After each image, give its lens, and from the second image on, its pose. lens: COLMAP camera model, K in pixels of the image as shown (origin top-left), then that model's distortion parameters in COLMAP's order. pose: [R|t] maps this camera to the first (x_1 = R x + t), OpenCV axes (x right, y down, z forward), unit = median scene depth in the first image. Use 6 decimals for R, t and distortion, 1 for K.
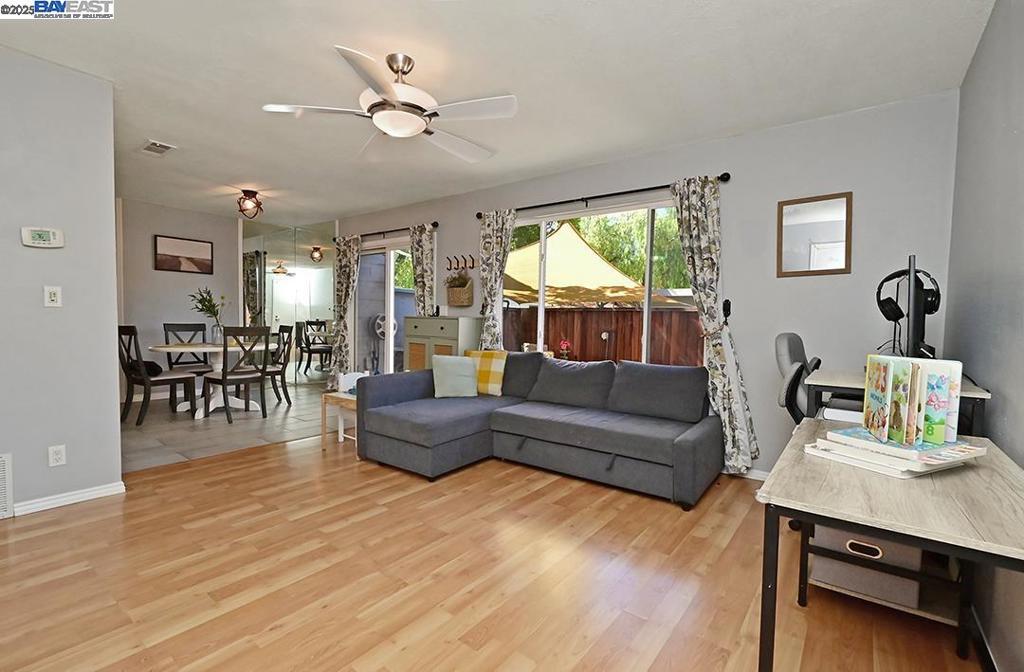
lens RADIAL K [[456.6, 0, 515.4], [0, 456.6, 336.6], [0, 0, 1]] dist [0.001695, -0.000034]
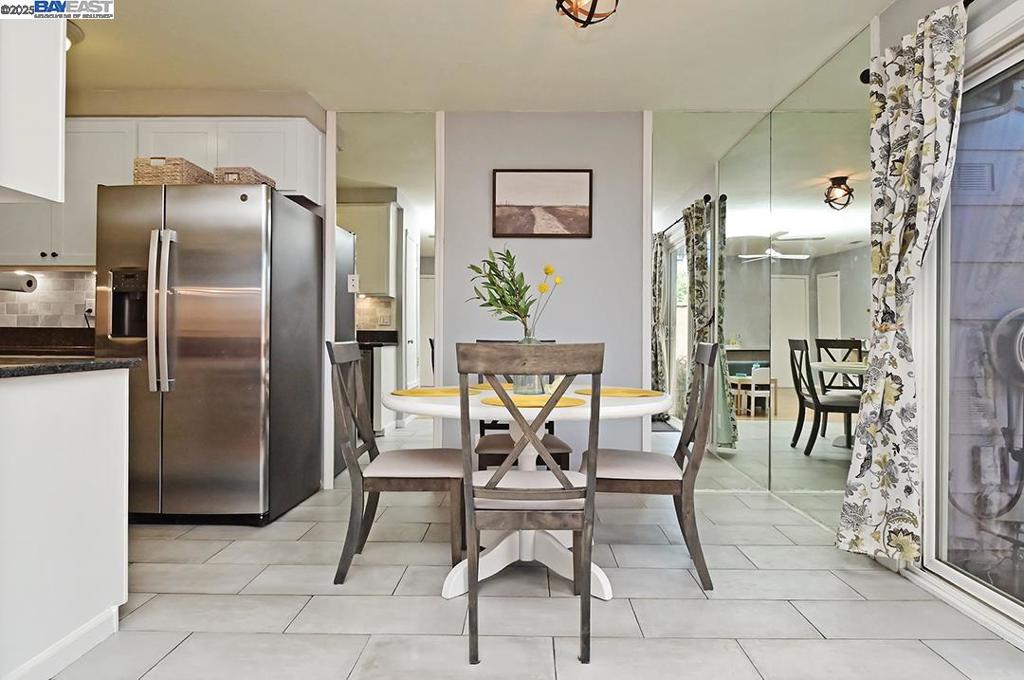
lens RADIAL K [[618.4, 0, 514.4], [0, 618.4, 338.3], [0, 0, 1]] dist [0.008596, 0.000871]
pose [[0.598694, -0.017656, -0.800783, -0.204331], [-0.020056, 0.999113, -0.037023, -0.007069], [0.800726, 0.038225, 0.597809, 0.565983]]
